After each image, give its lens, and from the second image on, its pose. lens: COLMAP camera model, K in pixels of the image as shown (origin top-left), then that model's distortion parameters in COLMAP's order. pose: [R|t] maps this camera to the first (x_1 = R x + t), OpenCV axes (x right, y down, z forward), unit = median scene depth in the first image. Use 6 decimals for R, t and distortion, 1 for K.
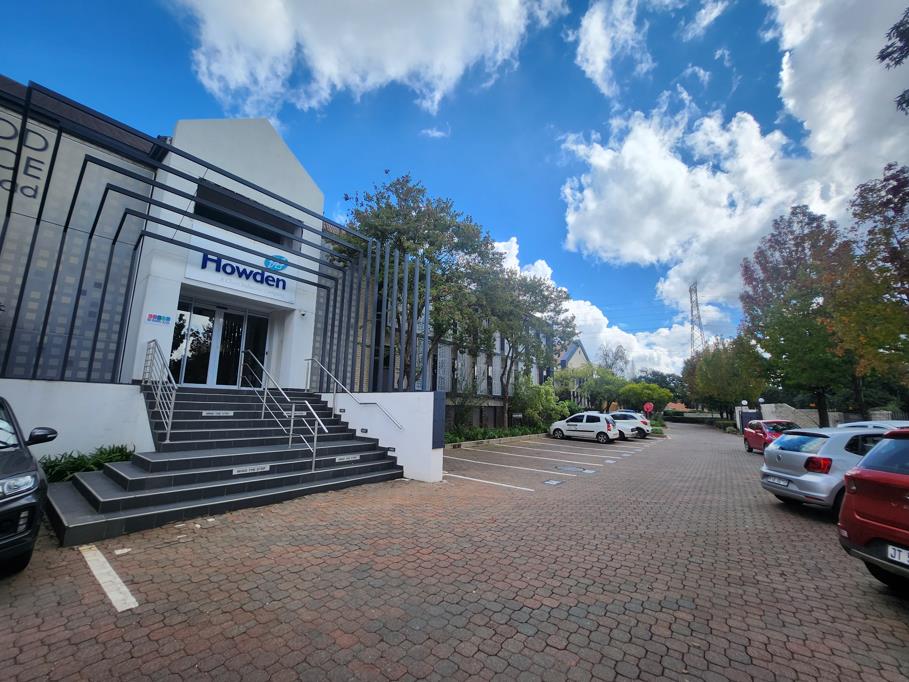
lens RADIAL K [[359.0, 0, 447.7], [0, 359.0, 348.9], [0, 0, 1]] dist [-0.029591, 0.001913]
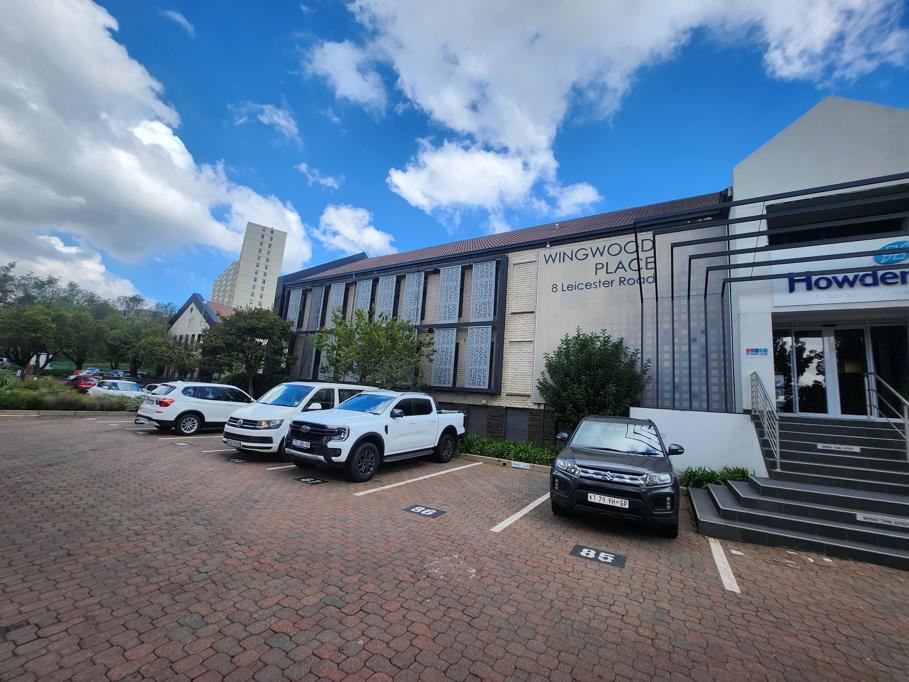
lens RADIAL K [[359.0, 0, 447.5], [0, 359.0, 348.3], [0, 0, 1]] dist [-0.029591, 0.001913]
pose [[0.105912, -0.156569, -0.981972, 0.132655], [0.080106, 0.985660, -0.148517, -0.012588], [0.991144, -0.062932, 0.116936, -0.053581]]
